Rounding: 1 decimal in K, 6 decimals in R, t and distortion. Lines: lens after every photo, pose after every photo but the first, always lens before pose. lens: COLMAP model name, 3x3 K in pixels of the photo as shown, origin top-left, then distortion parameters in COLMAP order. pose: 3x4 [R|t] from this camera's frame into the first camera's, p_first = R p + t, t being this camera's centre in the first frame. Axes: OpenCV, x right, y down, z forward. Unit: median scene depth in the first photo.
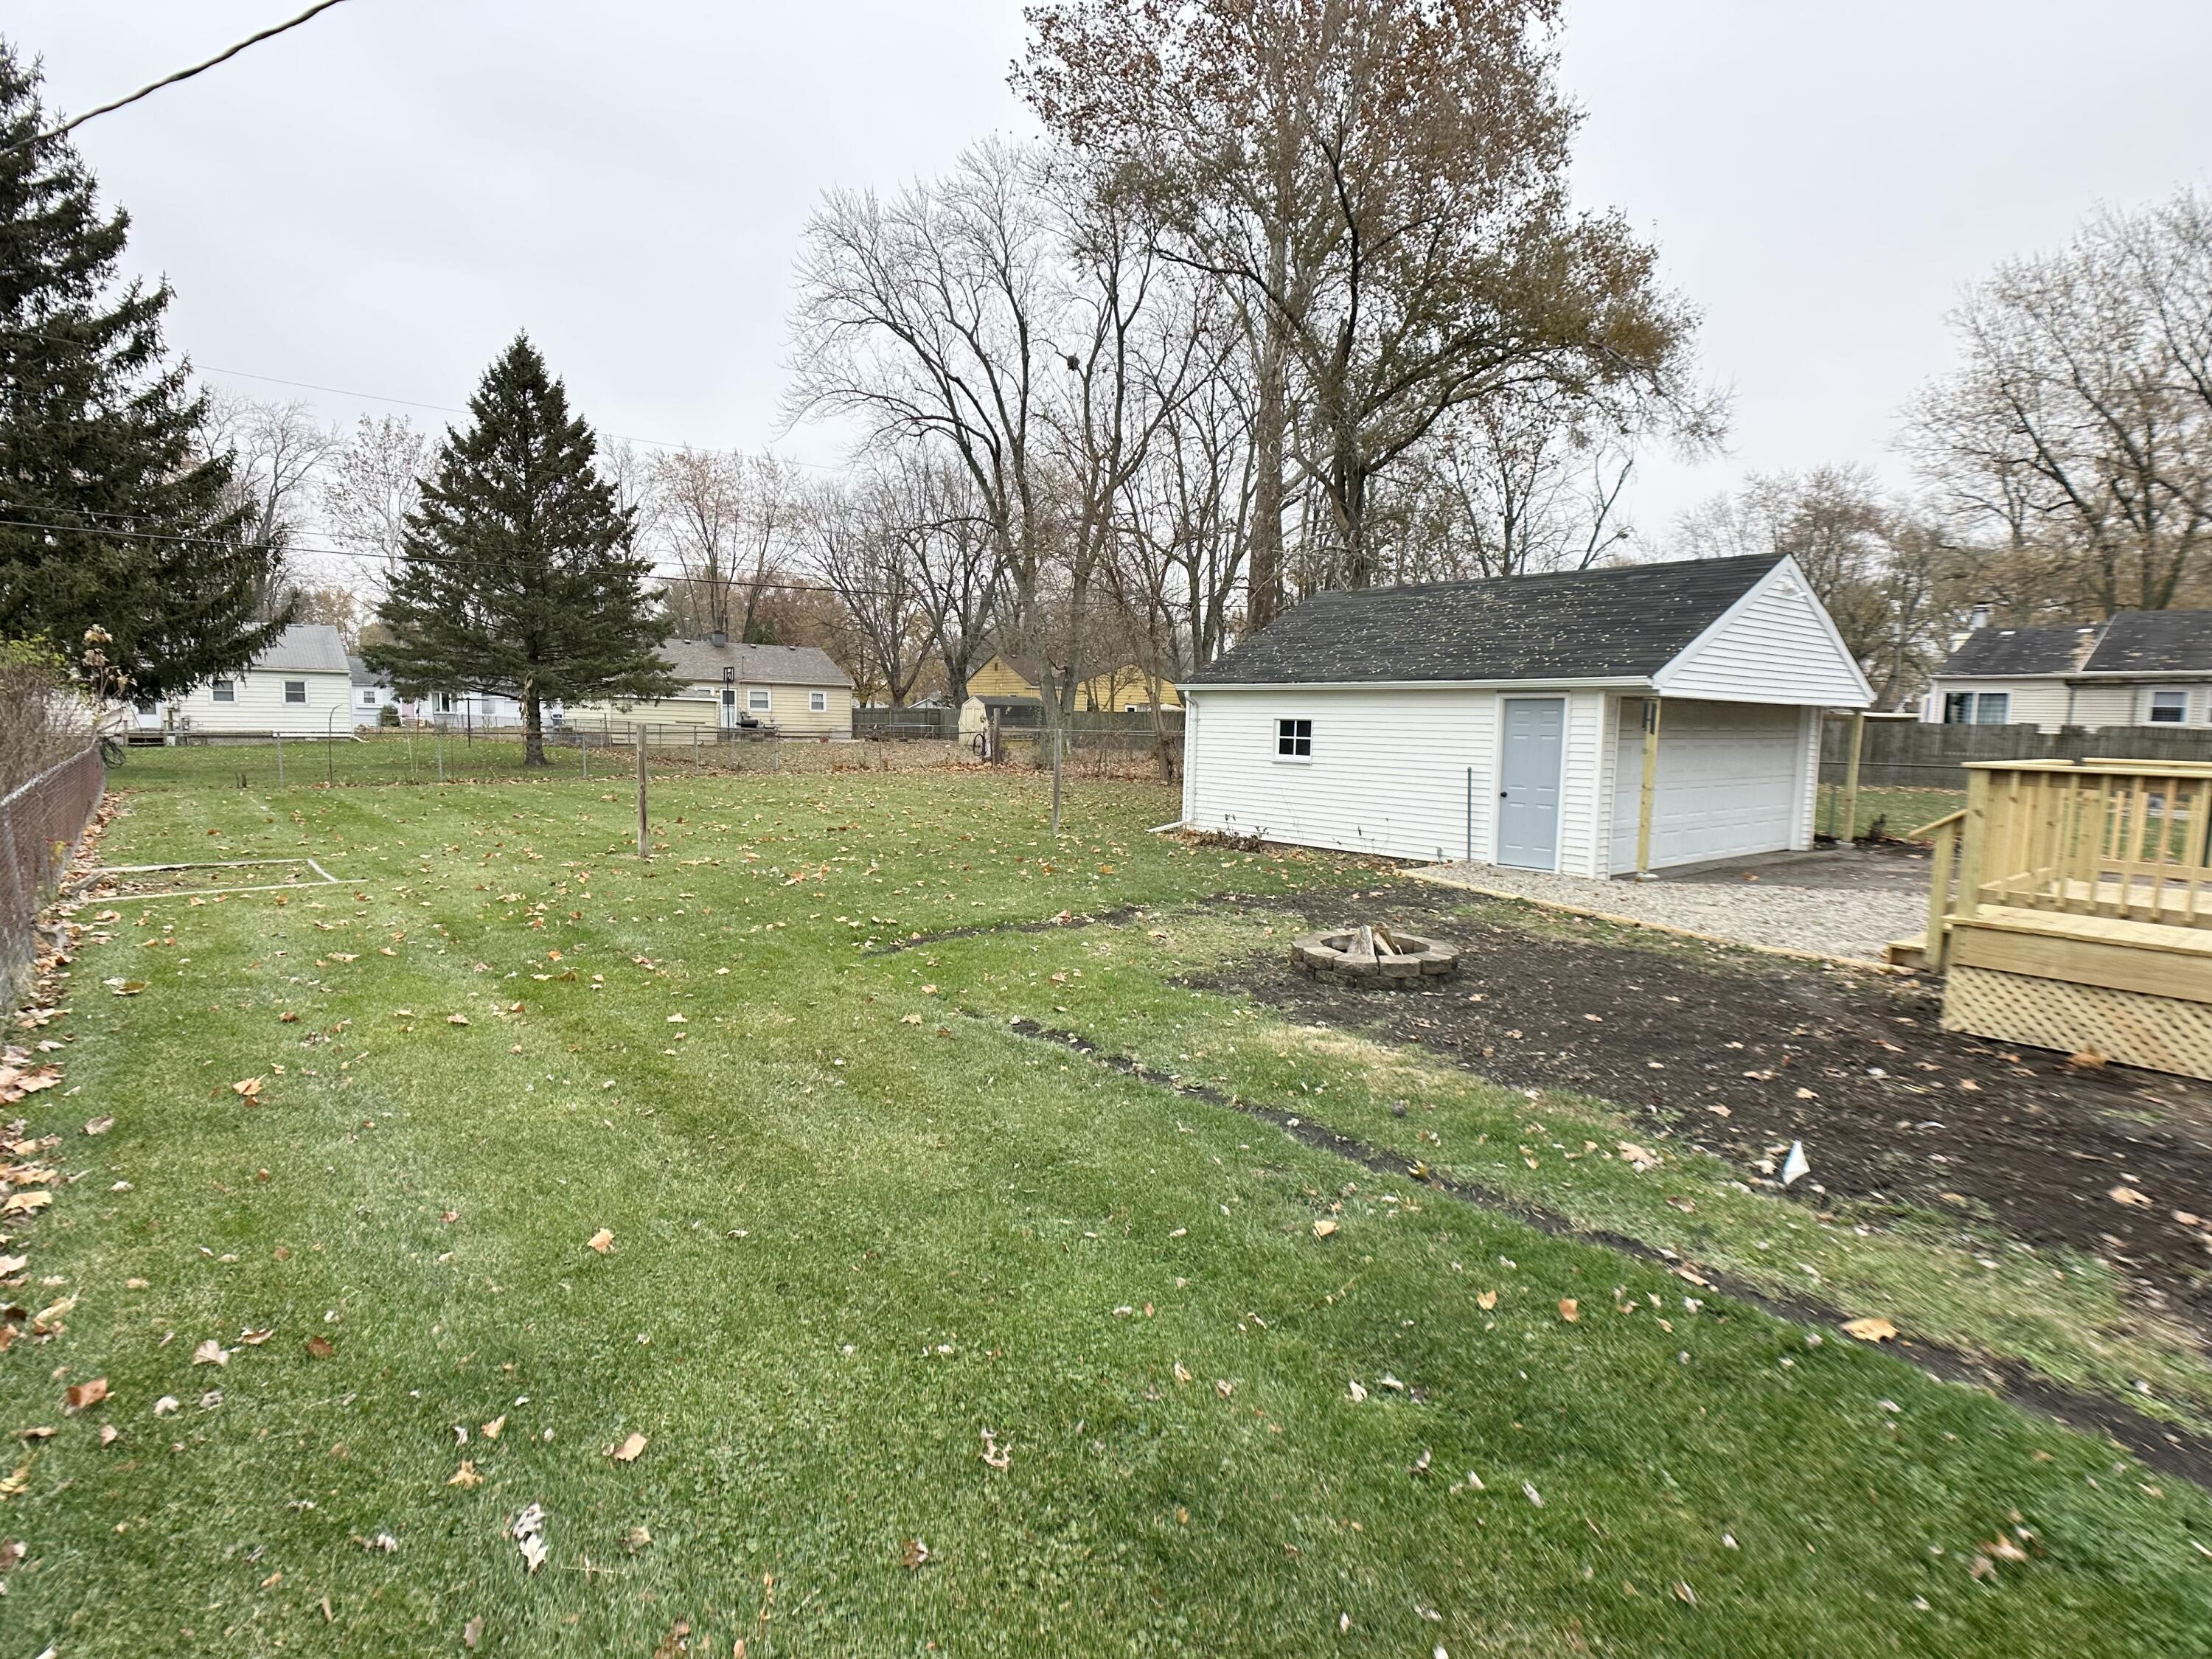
lens RADIAL K [[1152.3, 0, 1102.0], [0, 1152.3, 833.9], [0, 0, 1]] dist [0.045816, -0.063301]
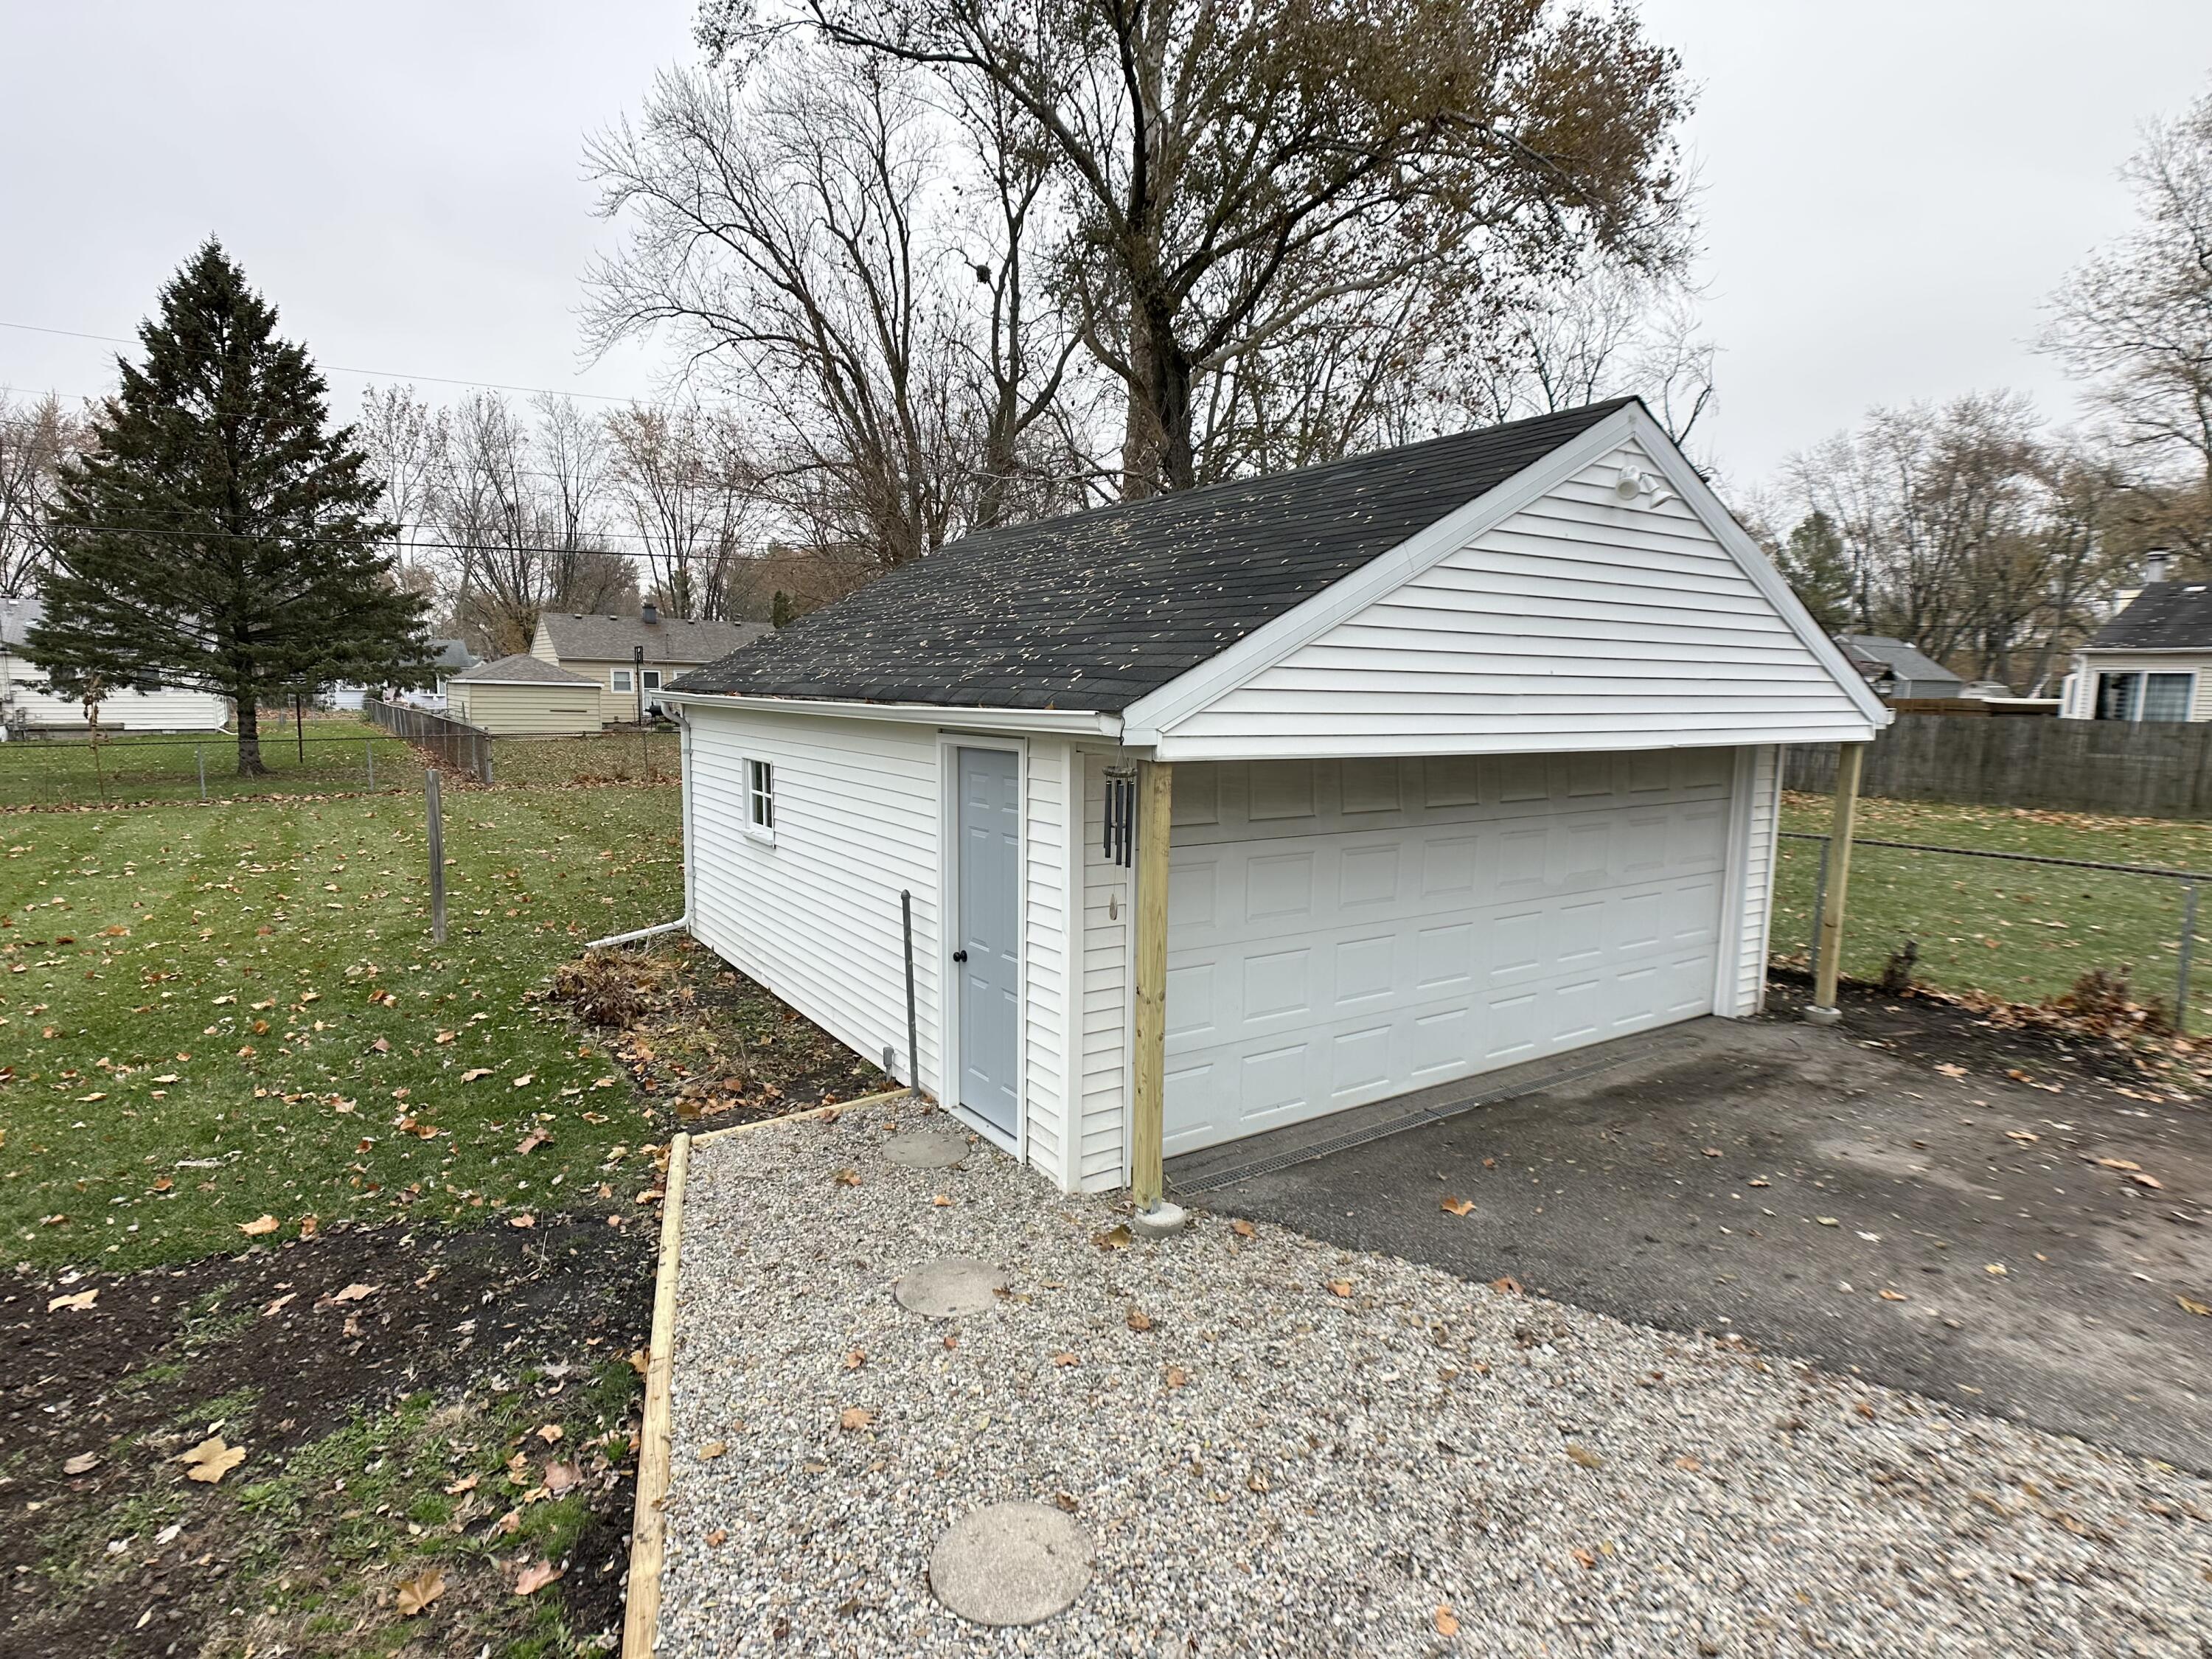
lens RADIAL K [[1157.2, 0, 1106.7], [0, 1157.2, 835.8], [0, 0, 1]] dist [0.006257, -0.011576]
pose [[0.995864, 0.006339, -0.090630, 0.145116], [-0.003889, 0.999623, 0.027177, -0.030690], [0.090768, -0.026713, 0.995514, 0.183042]]
